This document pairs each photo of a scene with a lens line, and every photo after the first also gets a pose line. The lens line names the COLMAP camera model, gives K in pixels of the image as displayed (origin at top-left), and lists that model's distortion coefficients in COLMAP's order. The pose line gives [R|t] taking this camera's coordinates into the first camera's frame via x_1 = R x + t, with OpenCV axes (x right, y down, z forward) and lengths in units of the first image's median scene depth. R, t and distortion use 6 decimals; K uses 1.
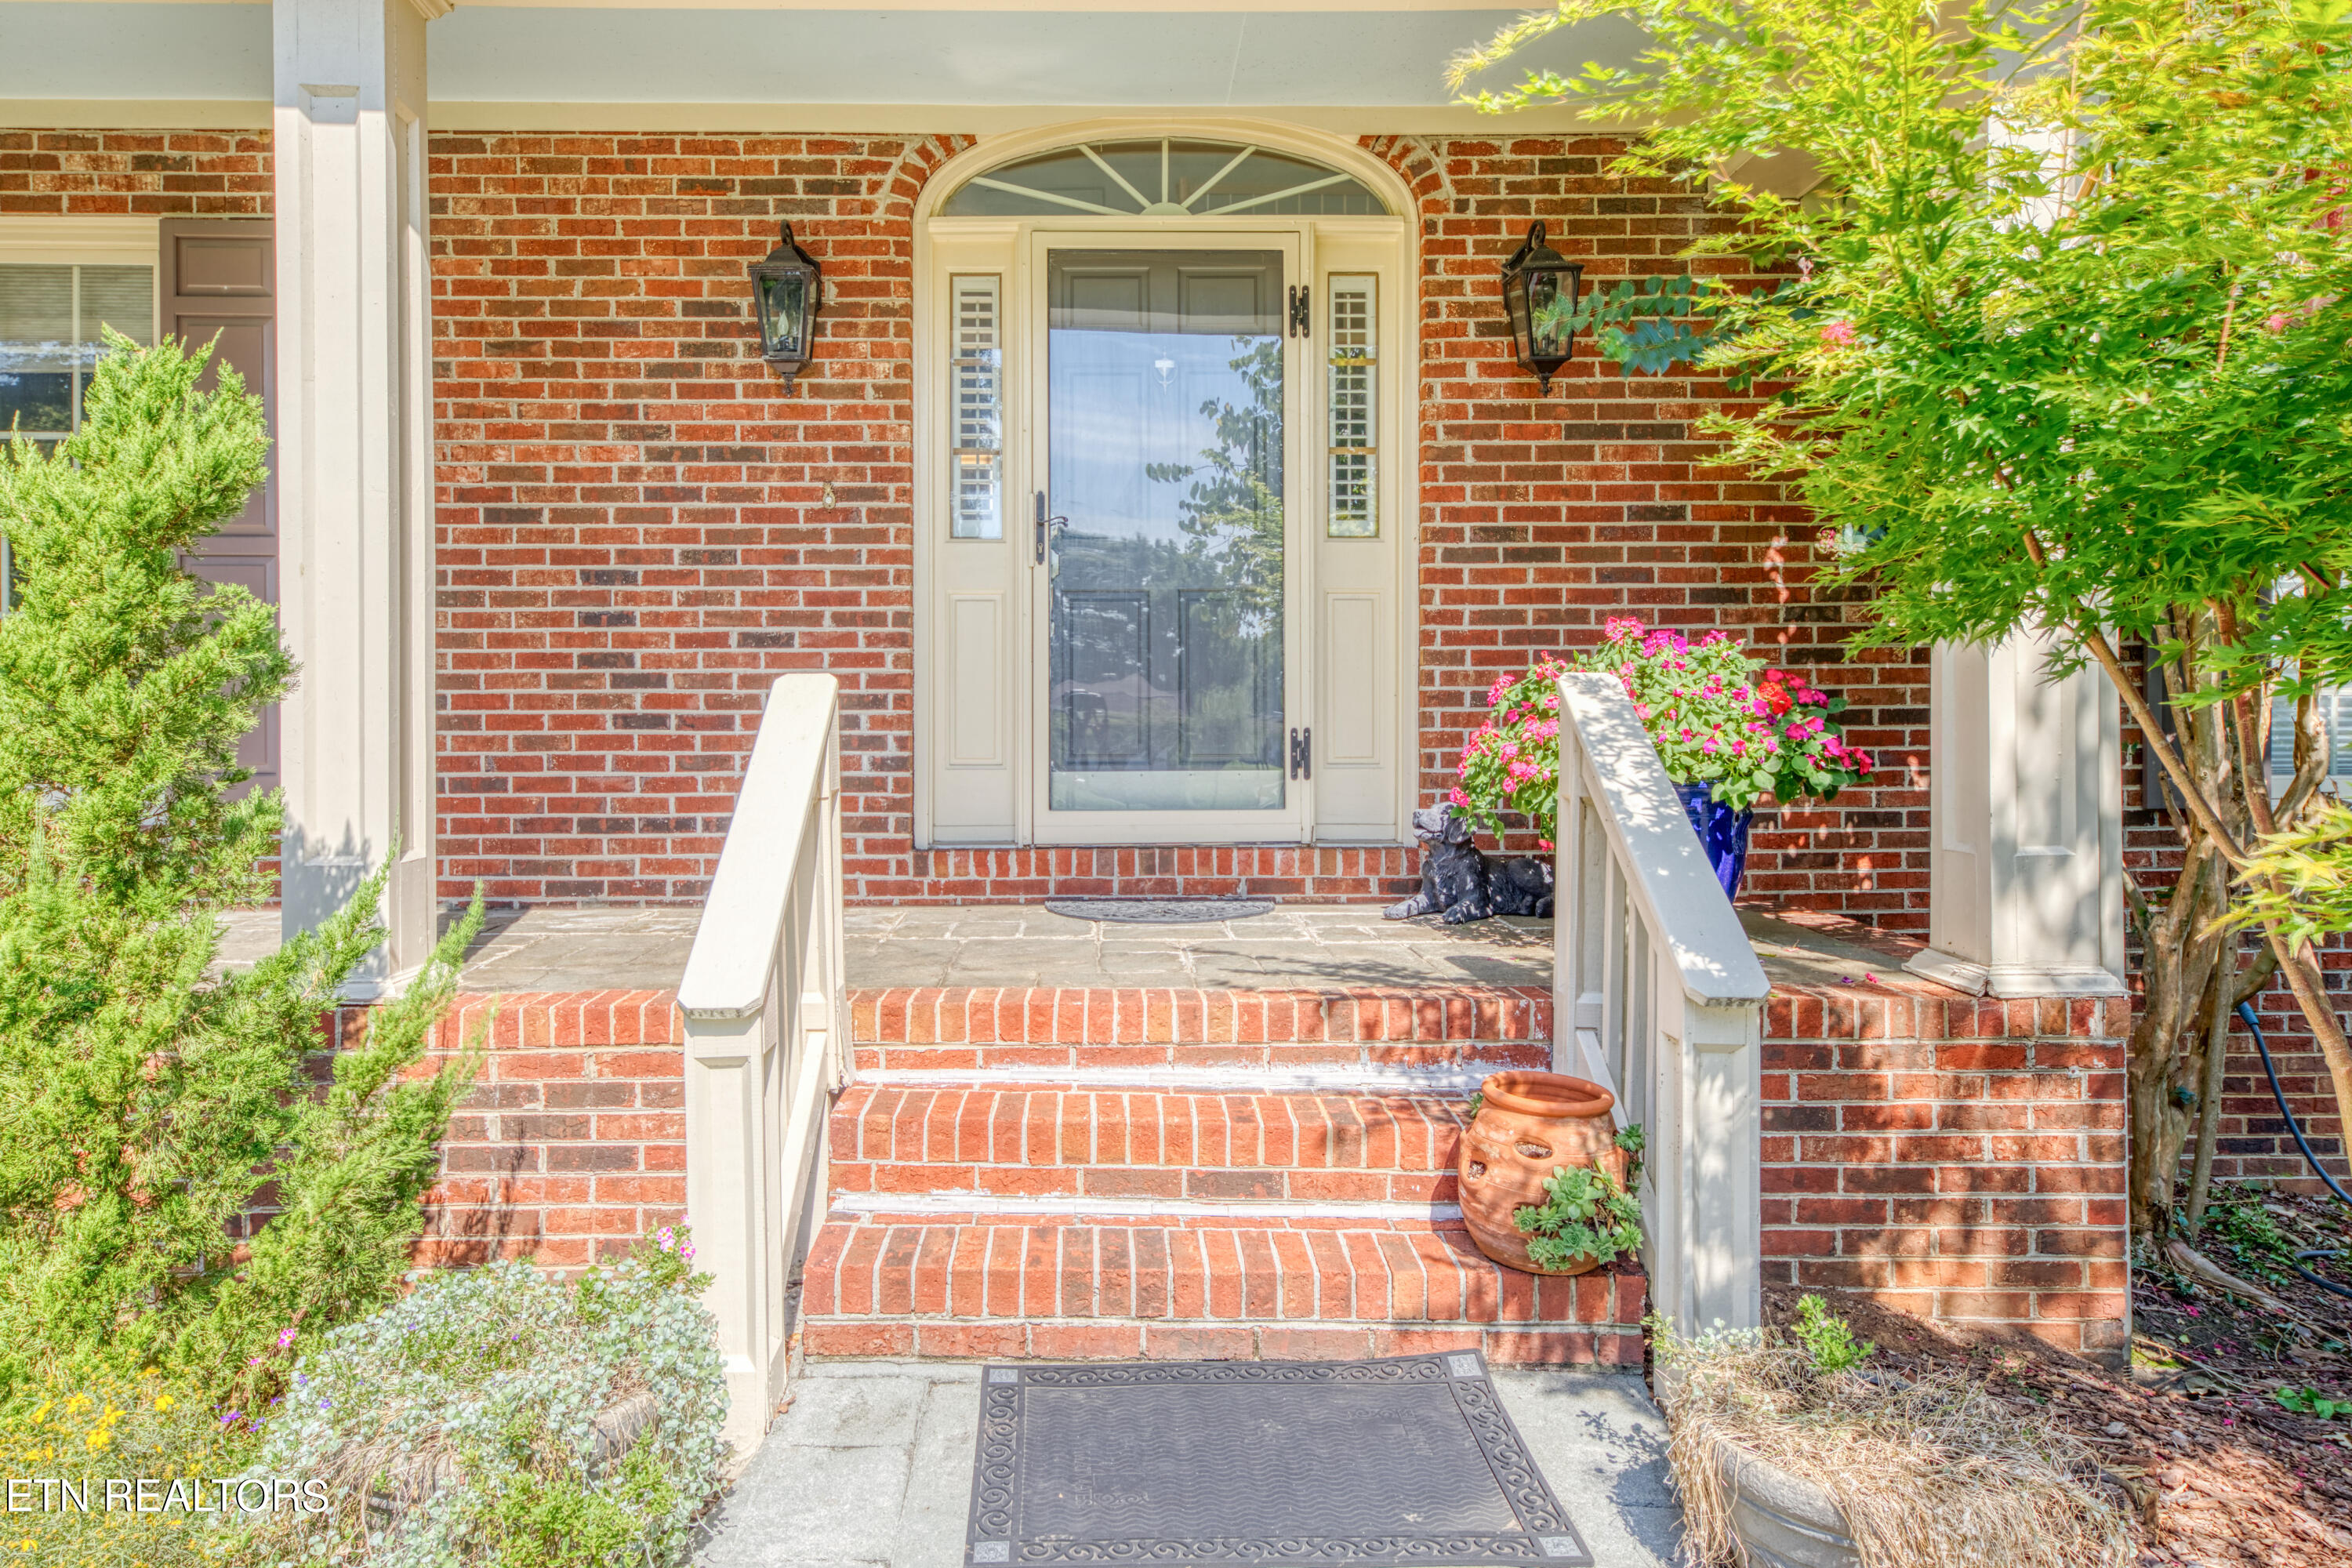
lens RADIAL K [[1689.1, 0, 1173.2], [0, 1689.1, 735.5], [0, 0, 1]] dist [0.006139, 0.004647]
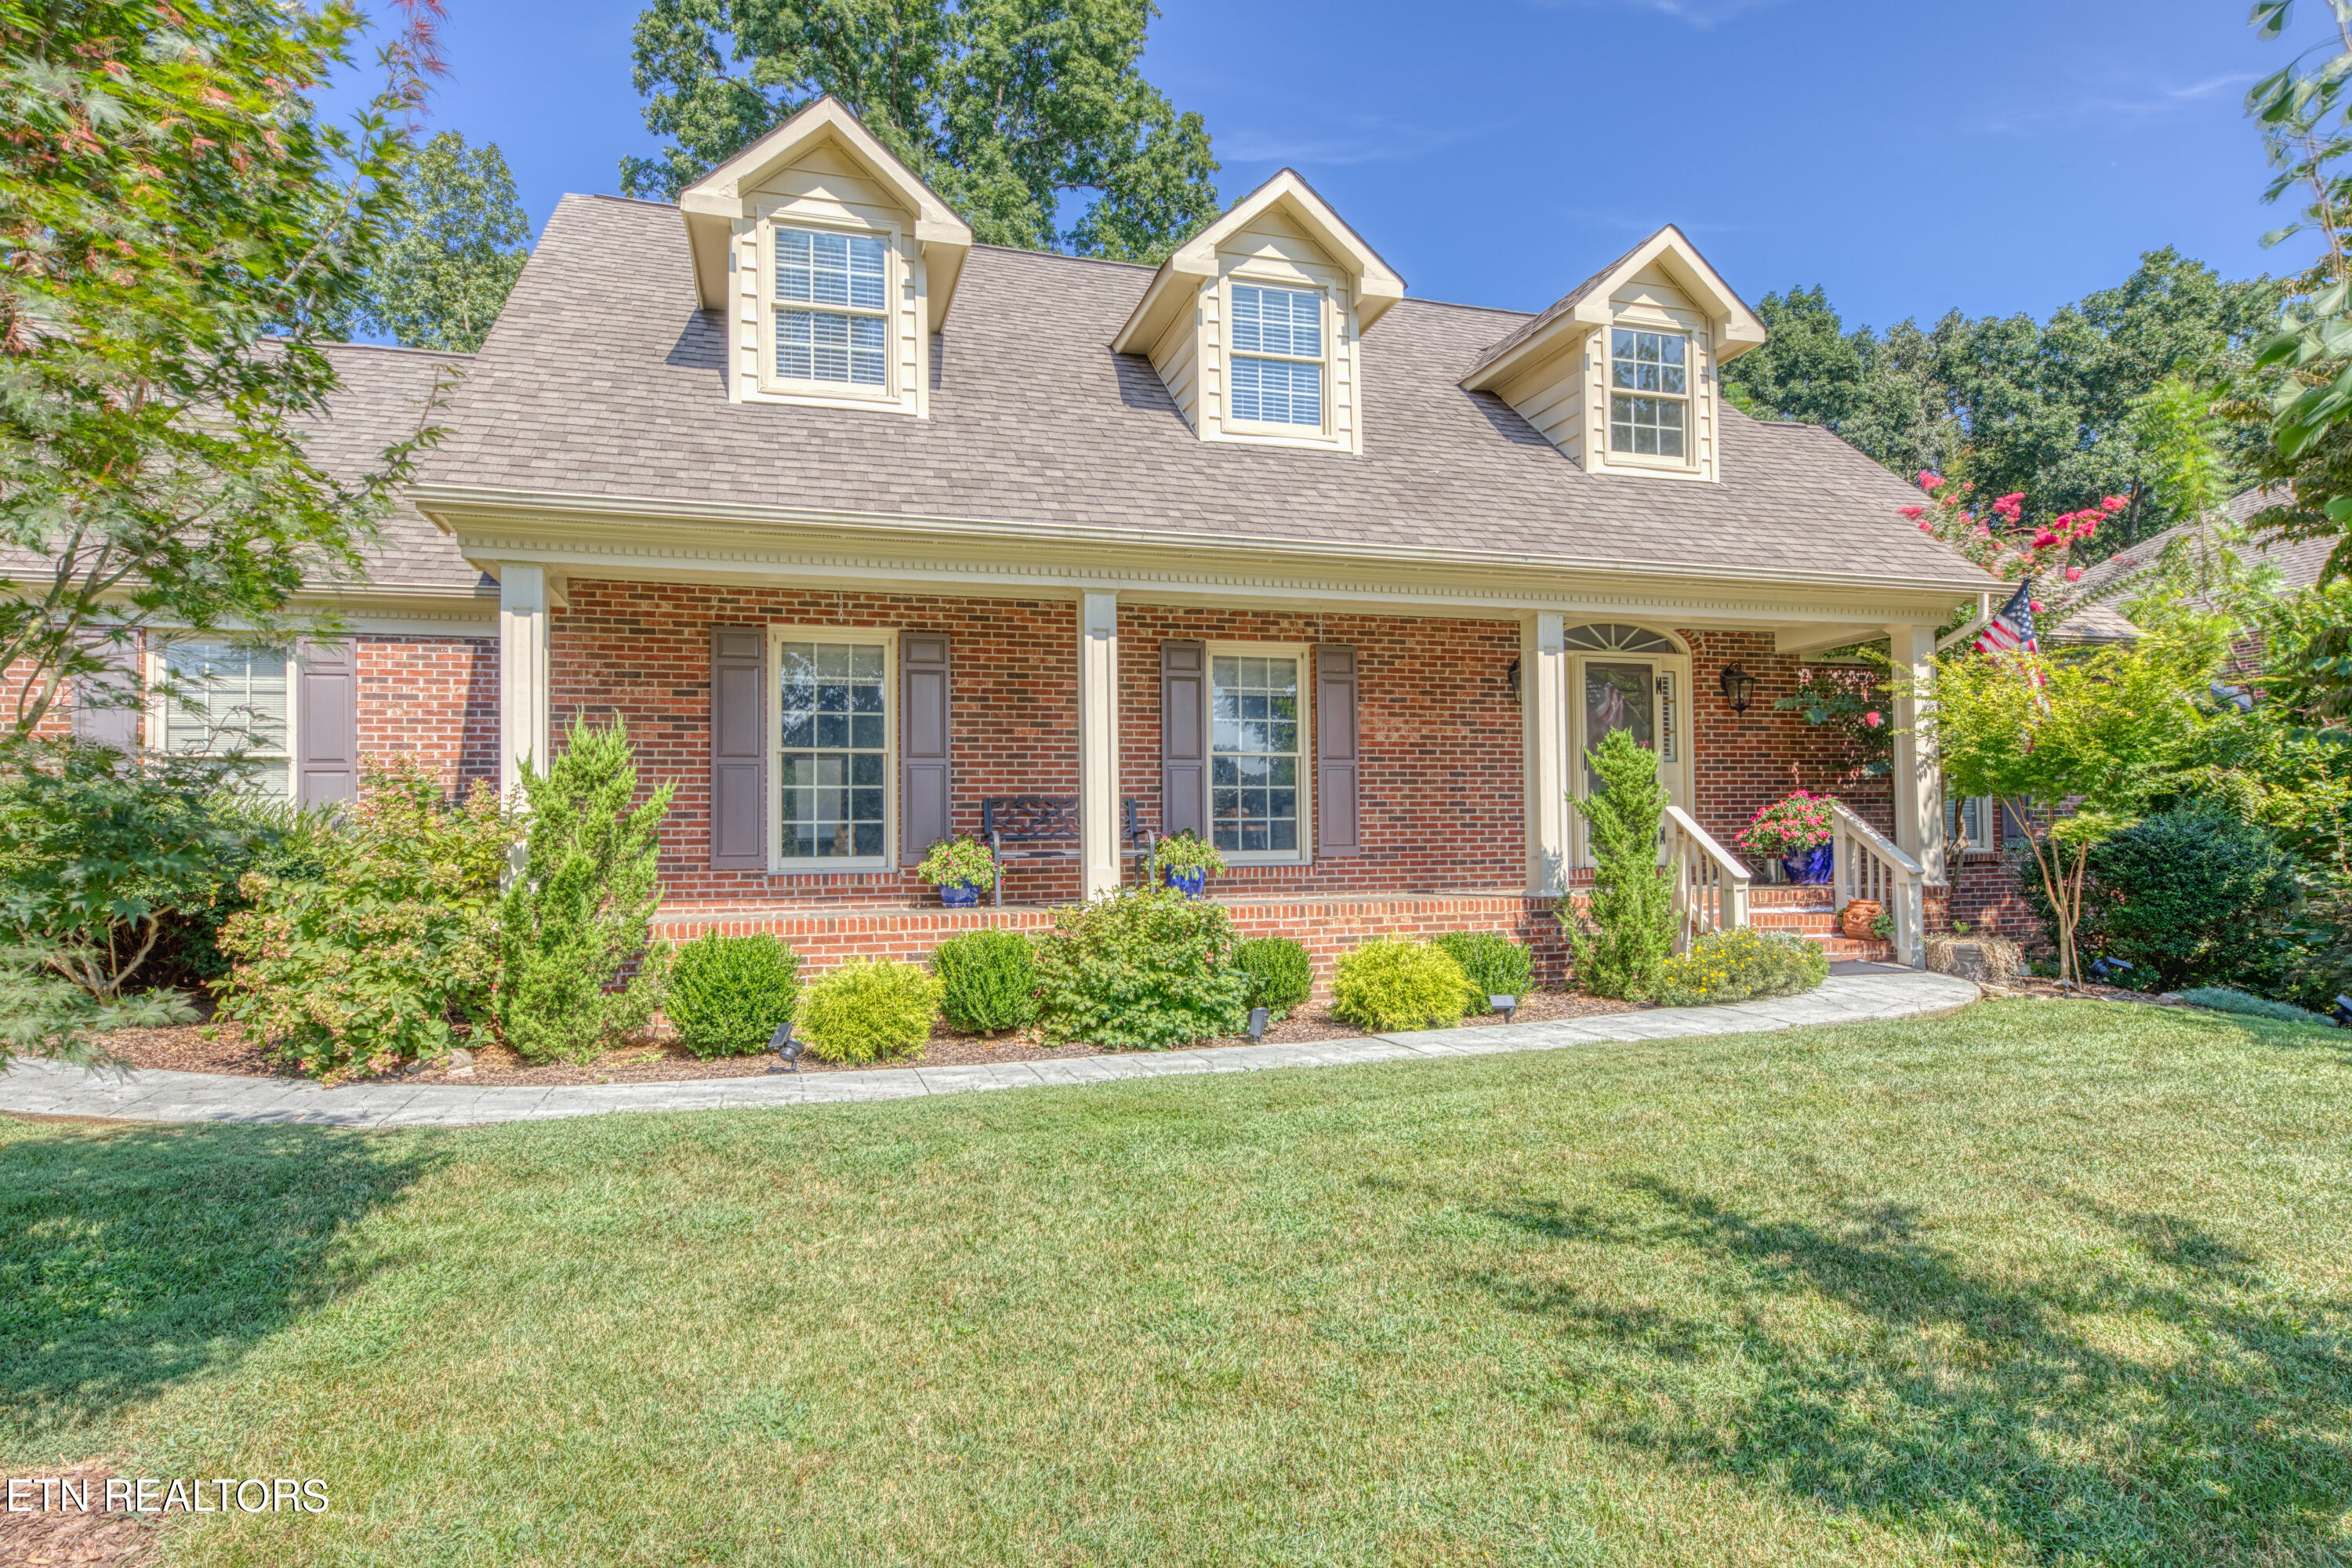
lens RADIAL K [[1307.4, 0, 1176.0], [0, 1307.4, 784.0], [0, 0, 1]] dist [0.019471, -0.000122]
pose [[0.958068, 0.003402, 0.286522, -1.415659], [0.014070, 0.998165, -0.058899, 0.045616], [-0.286197, 0.060461, 0.956261, -0.960037]]
